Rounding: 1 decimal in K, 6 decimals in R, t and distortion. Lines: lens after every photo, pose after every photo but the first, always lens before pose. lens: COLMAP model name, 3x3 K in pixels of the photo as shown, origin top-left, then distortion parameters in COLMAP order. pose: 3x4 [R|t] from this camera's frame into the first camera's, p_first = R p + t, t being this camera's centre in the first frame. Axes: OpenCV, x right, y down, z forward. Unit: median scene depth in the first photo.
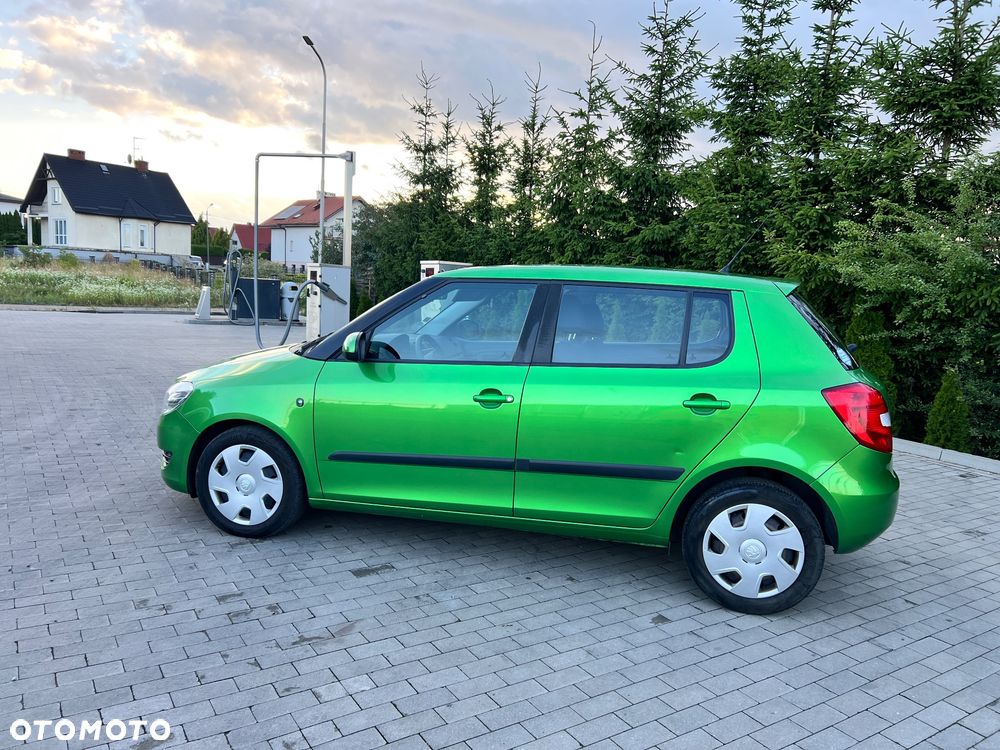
lens RADIAL K [[753.2, 0, 504.9], [0, 753.2, 375.9], [0, 0, 1]] dist [0.053566, -0.058358]
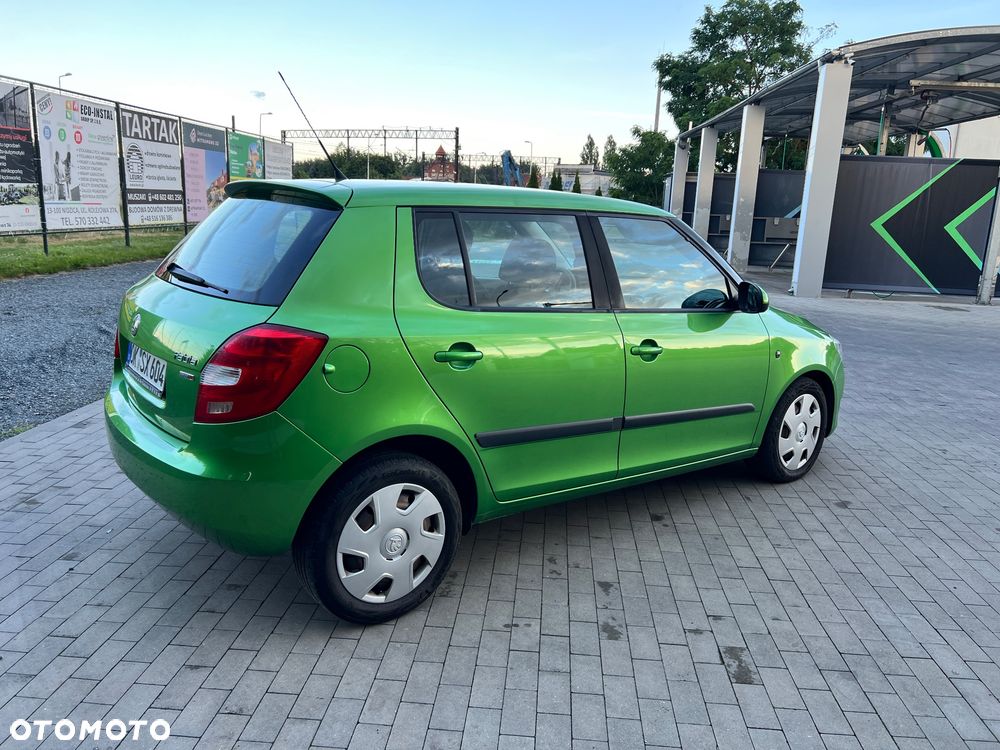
lens RADIAL K [[753.2, 0, 508.4], [0, 753.2, 372.8], [0, 0, 1]] dist [0.053566, -0.058358]
pose [[-0.601890, 0.097543, -0.792600, 0.687620], [-0.174178, 0.952582, 0.249500, -0.116682], [0.779353, 0.288225, -0.556359, 1.158600]]
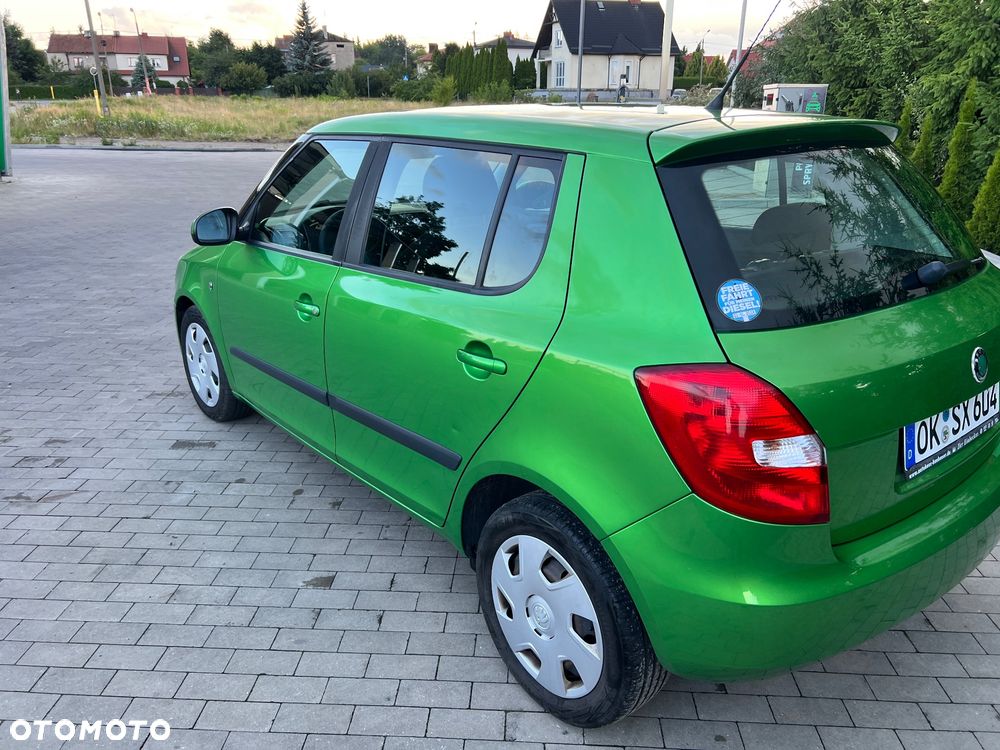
lens RADIAL K [[753.2, 0, 500.5], [0, 753.2, 379.2], [0, 0, 1]] dist [0.053566, -0.058358]
pose [[0.804517, 0.158407, -0.572416, 0.460562], [-0.033623, 0.974379, 0.222387, -0.039012], [0.592977, -0.159667, 0.789230, 0.311227]]
